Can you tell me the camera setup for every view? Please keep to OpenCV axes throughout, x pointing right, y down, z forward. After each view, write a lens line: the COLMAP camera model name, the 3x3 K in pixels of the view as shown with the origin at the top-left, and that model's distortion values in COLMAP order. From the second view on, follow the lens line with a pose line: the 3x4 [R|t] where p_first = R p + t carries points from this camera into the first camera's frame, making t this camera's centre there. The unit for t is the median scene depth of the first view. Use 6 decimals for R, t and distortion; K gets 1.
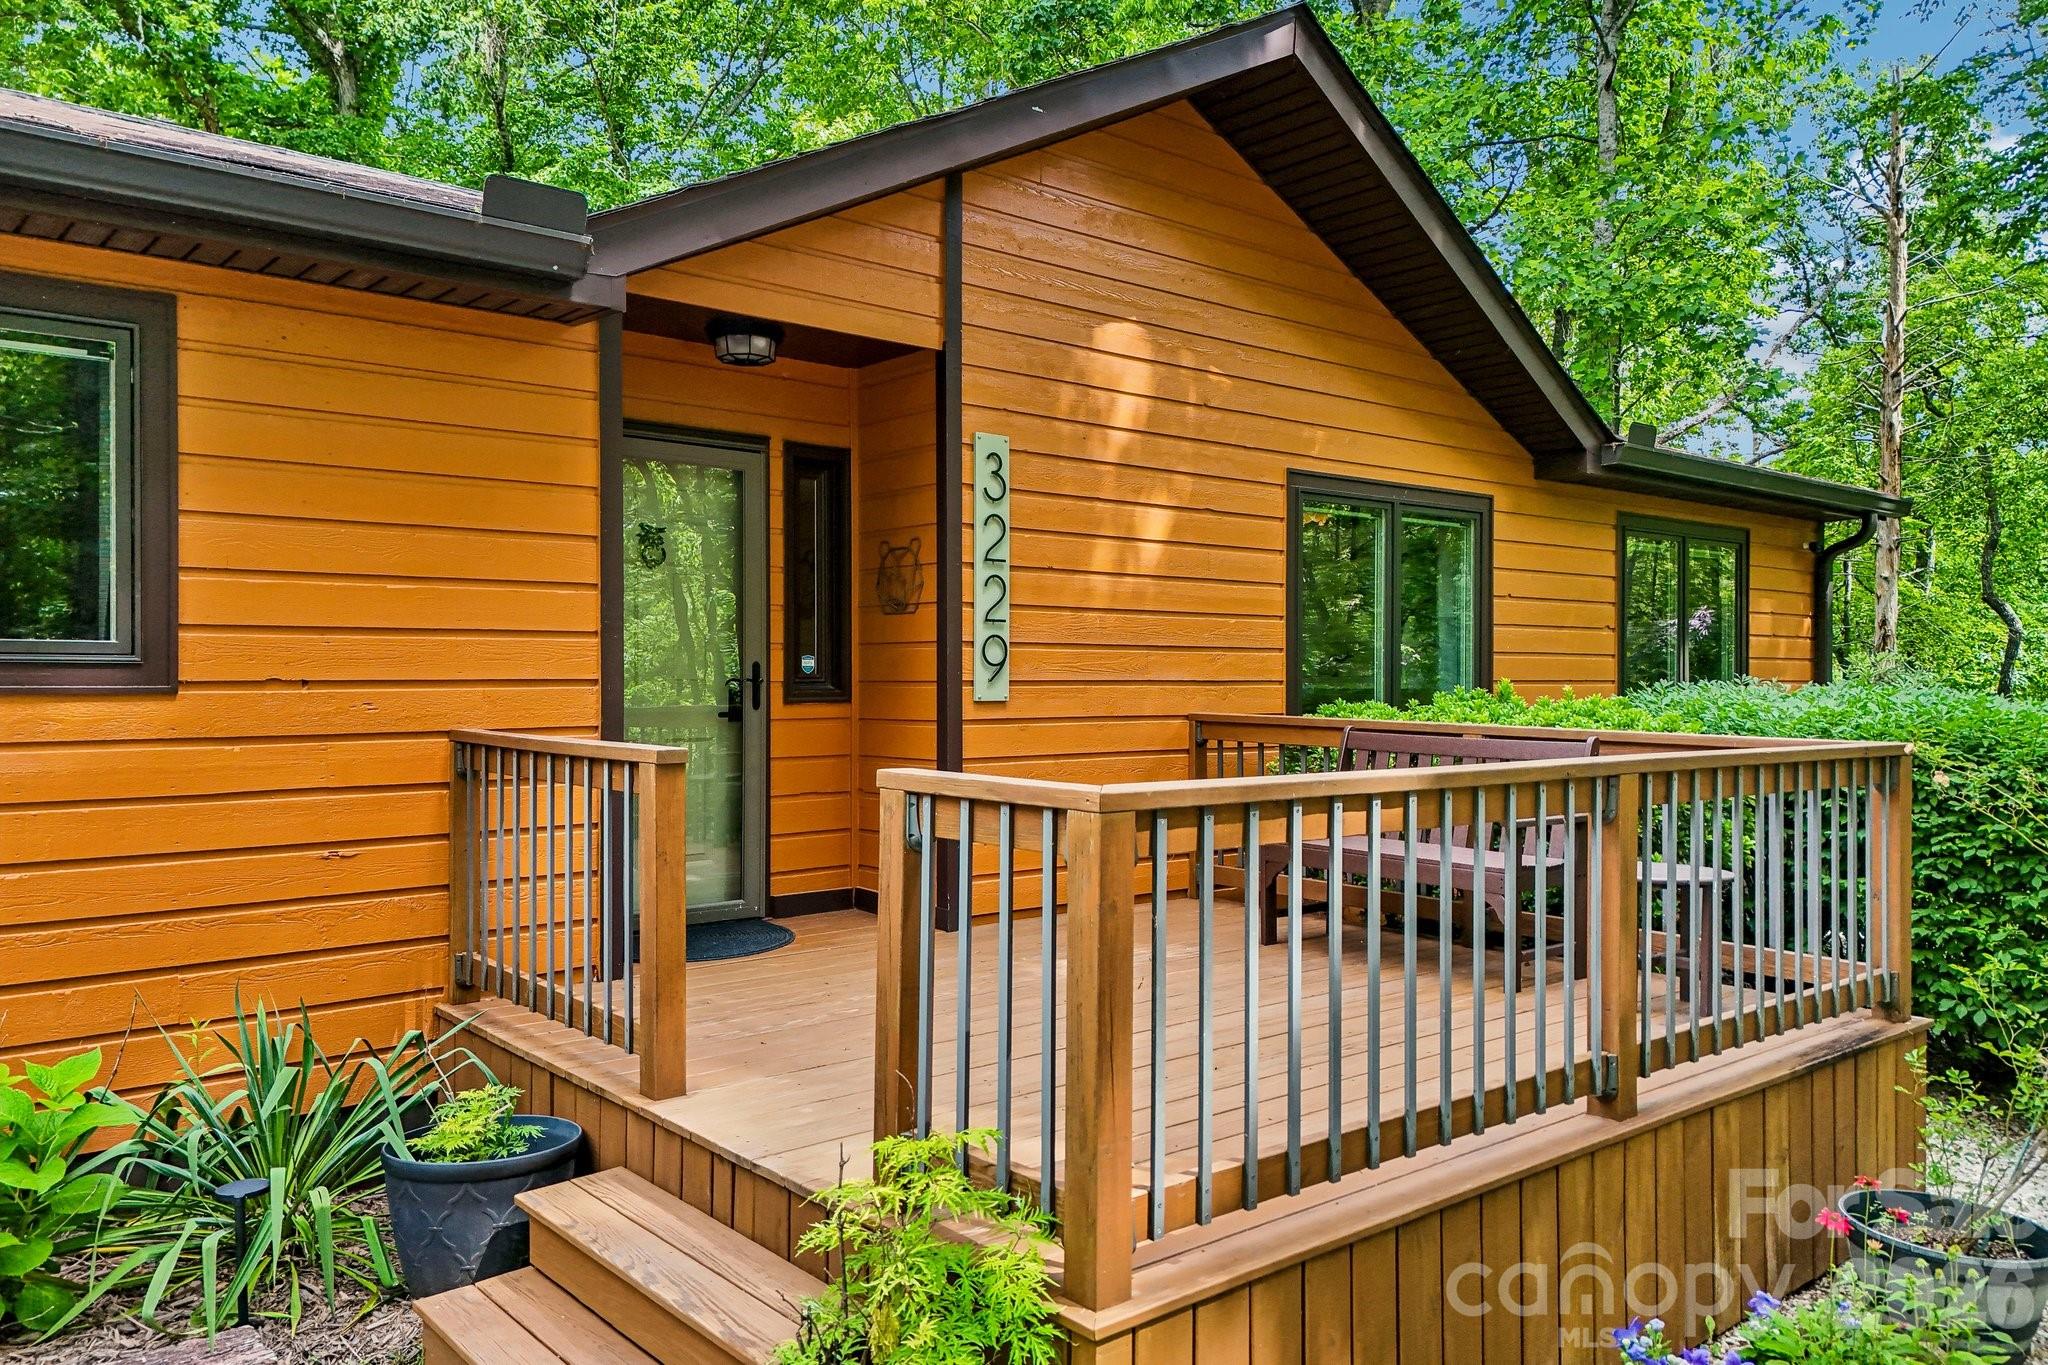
lens RADIAL K [[1511.0, 0, 1024.0], [0, 1511.0, 682.5], [0, 0, 1]] dist [0.000559, -0.002455]
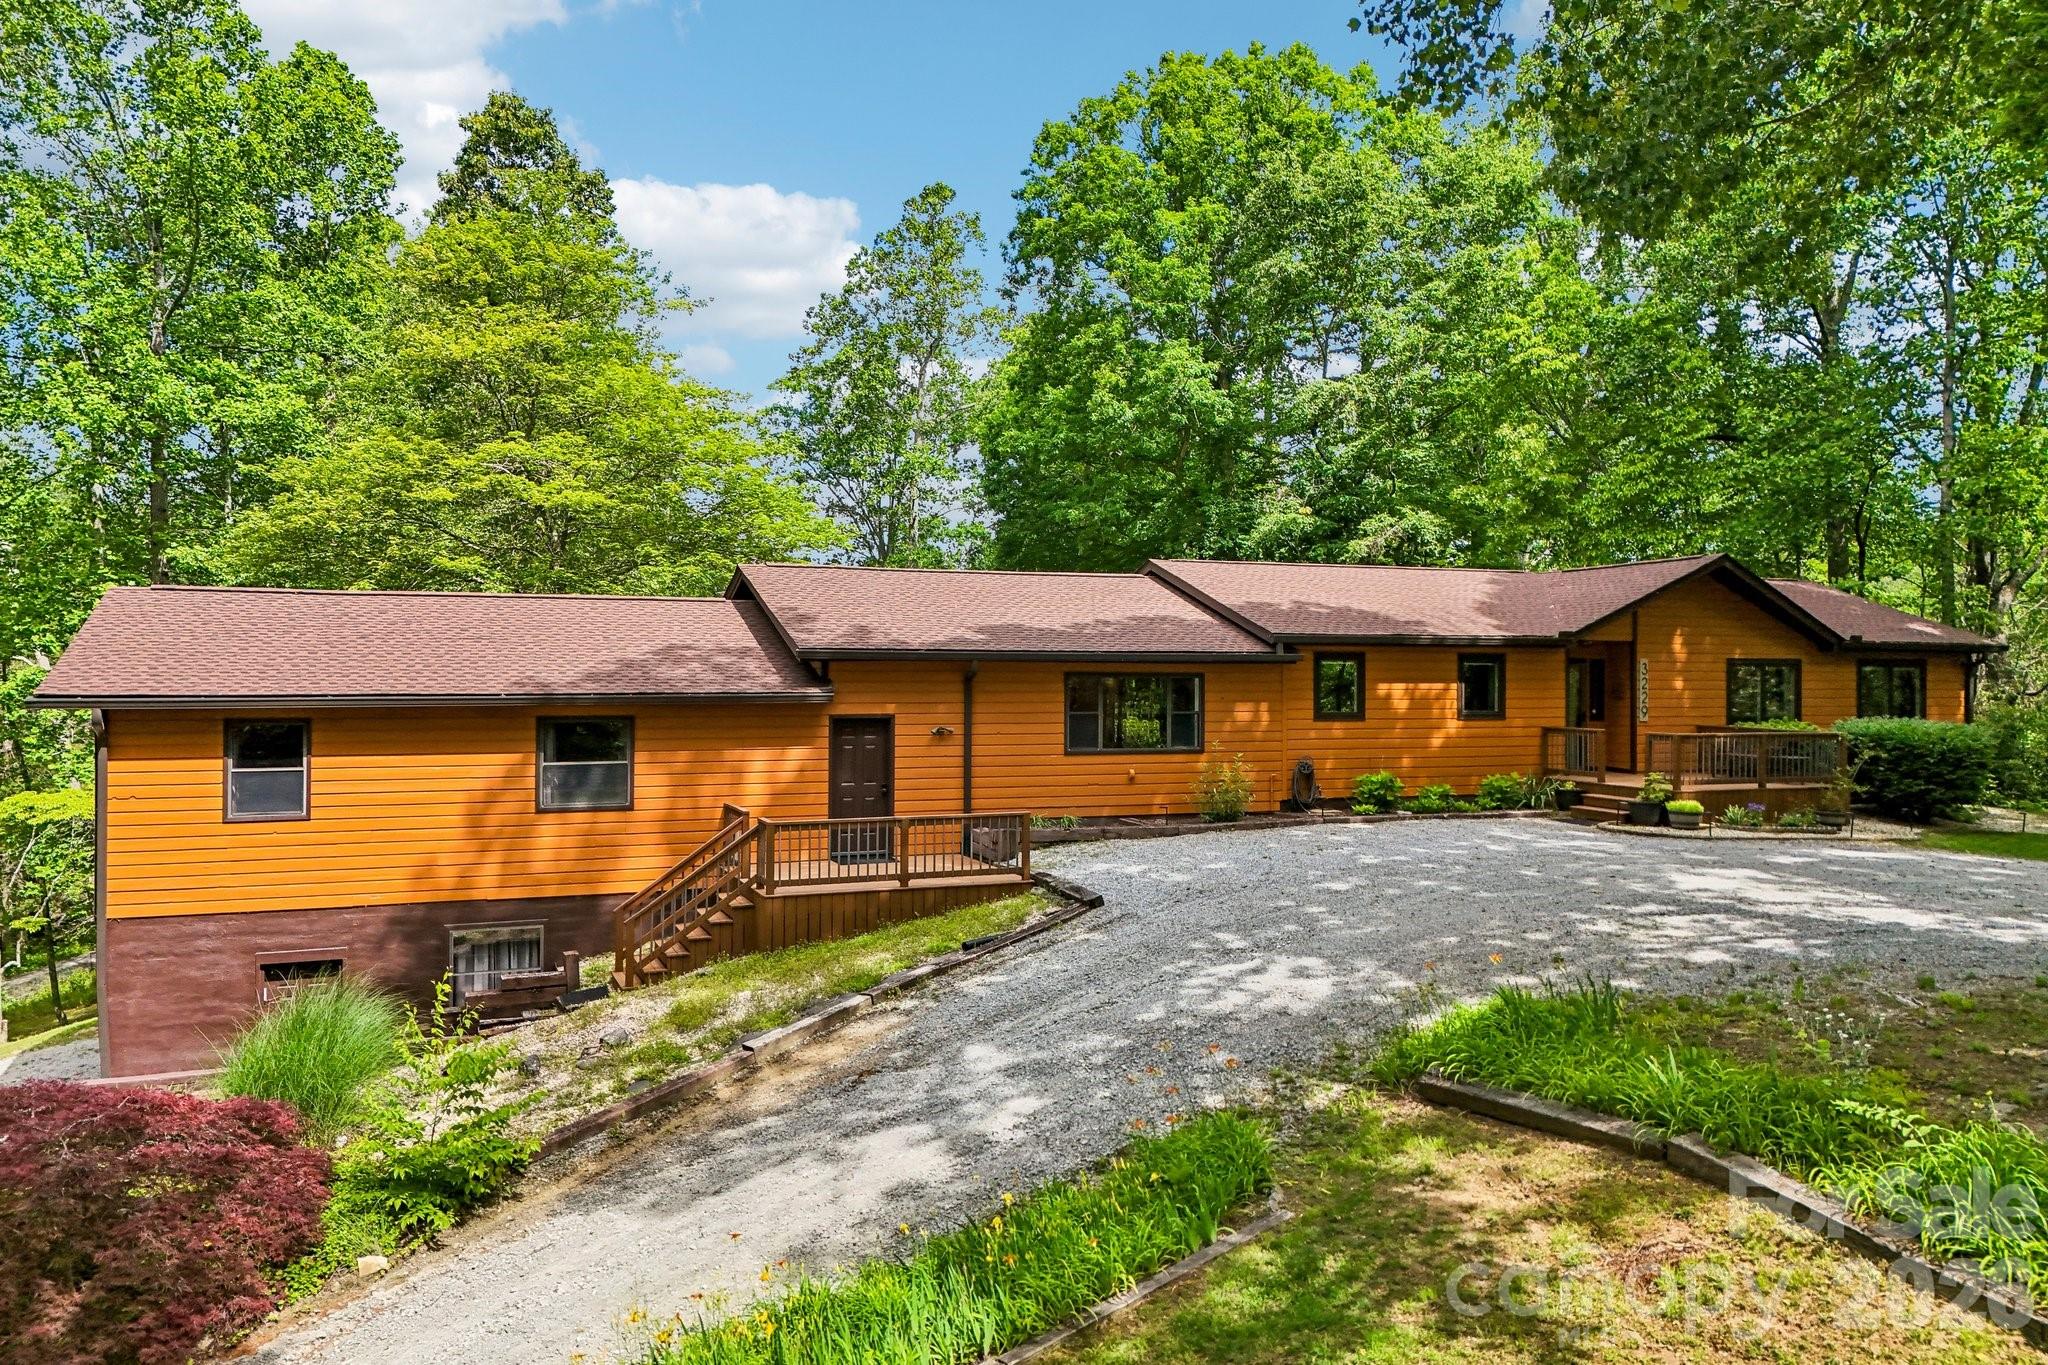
lens RADIAL K [[1519.9, 0, 1024.0], [0, 1519.9, 682.5], [0, 0, 1]] dist [0.055435, -0.005619]
pose [[0.941280, -0.001481, -0.337623, -0.172884], [-0.002114, 0.999945, -0.010279, -0.038725], [0.337620, 0.010389, 0.941225, -3.047709]]
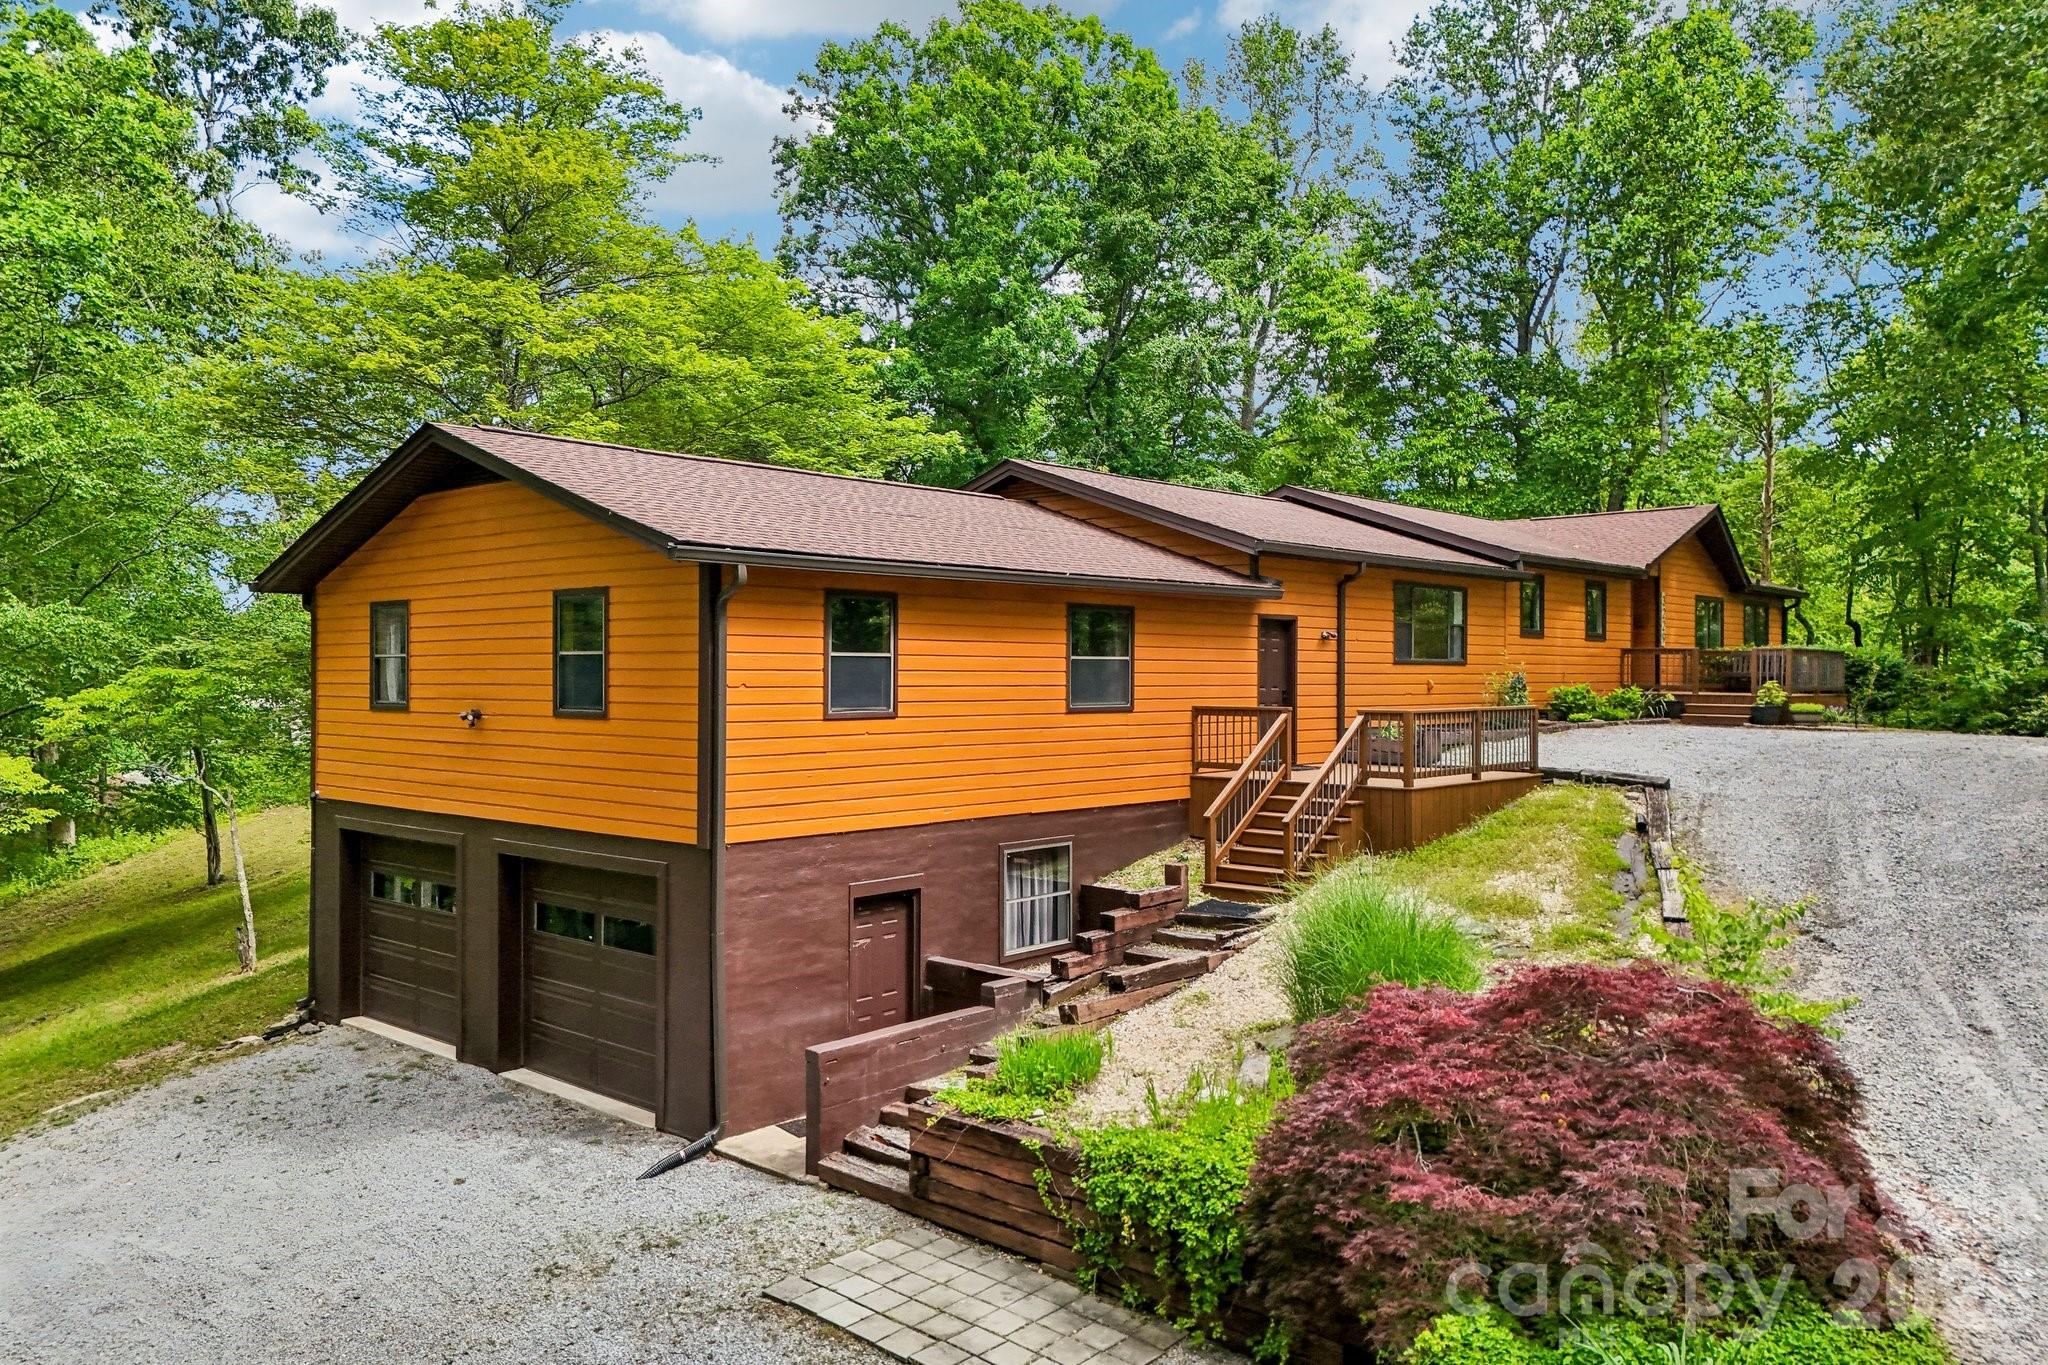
lens RADIAL K [[1511.0, 0, 1024.0], [0, 1511.0, 682.5], [0, 0, 1]] dist [0.000559, -0.002455]
pose [[0.990864, 0.002957, 0.134829, -2.328378], [-0.002529, 0.999991, -0.003345, 0.129831], [-0.134838, 0.002974, 0.990863, -3.075418]]
